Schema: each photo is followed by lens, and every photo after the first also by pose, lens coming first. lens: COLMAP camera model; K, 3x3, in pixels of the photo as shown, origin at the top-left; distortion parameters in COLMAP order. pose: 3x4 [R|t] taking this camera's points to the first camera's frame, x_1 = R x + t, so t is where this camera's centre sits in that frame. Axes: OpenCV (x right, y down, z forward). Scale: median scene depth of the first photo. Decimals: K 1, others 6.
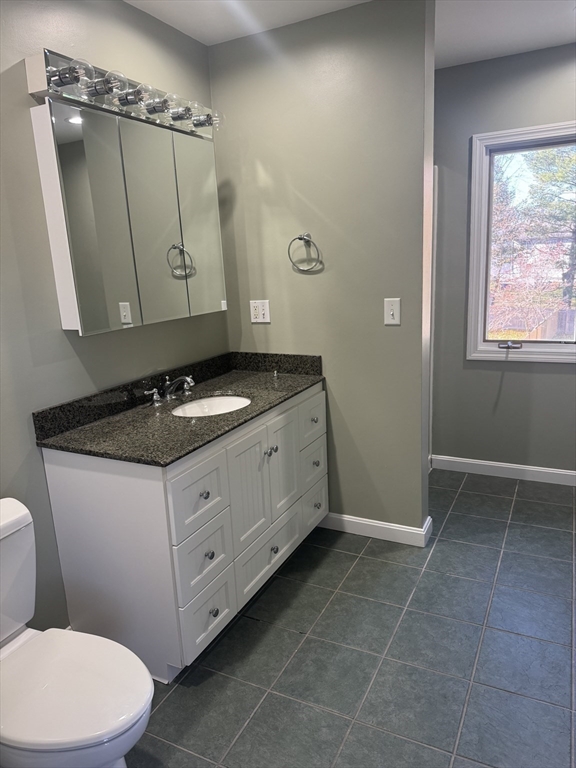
lens RADIAL K [[536.6, 0, 288.0], [0, 536.6, 384.0], [0, 0, 1]] dist [0.085096, -0.107116]
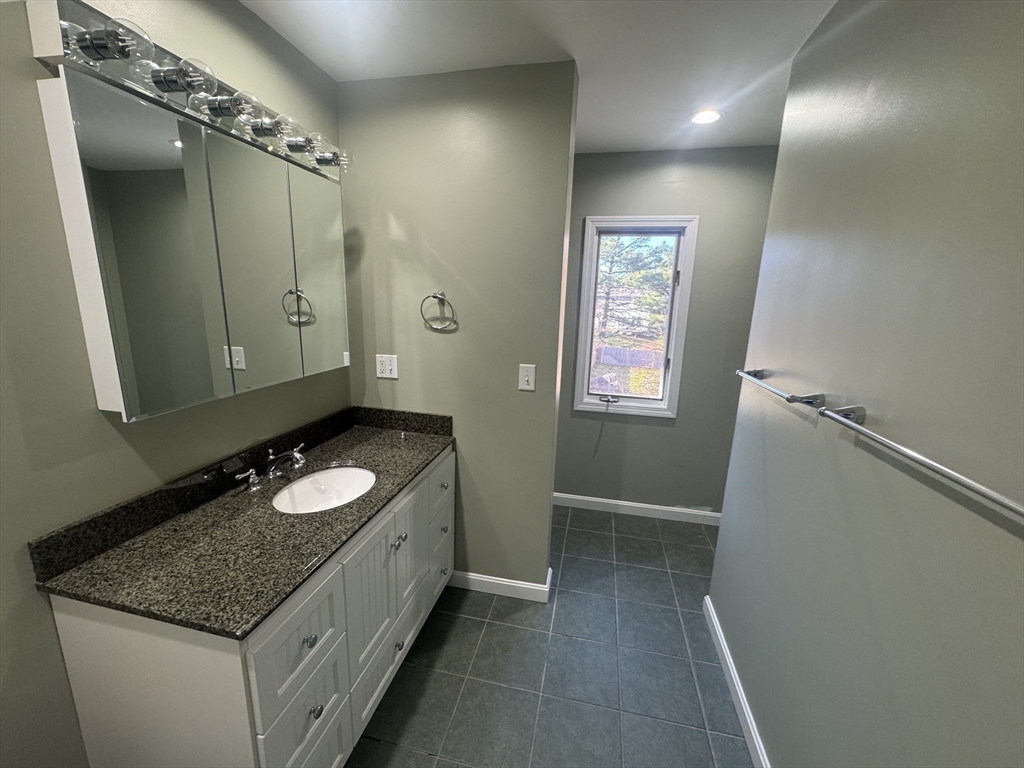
lens RADIAL K [[408.6, 0, 512.0], [0, 408.6, 384.0], [0, 0, 1]] dist [-0.005912, -0.000275]
pose [[0.964477, 0.025830, 0.262902, -0.030591], [-0.019891, 0.999484, -0.025228, -0.099695], [-0.263418, 0.019103, 0.964493, 0.272107]]
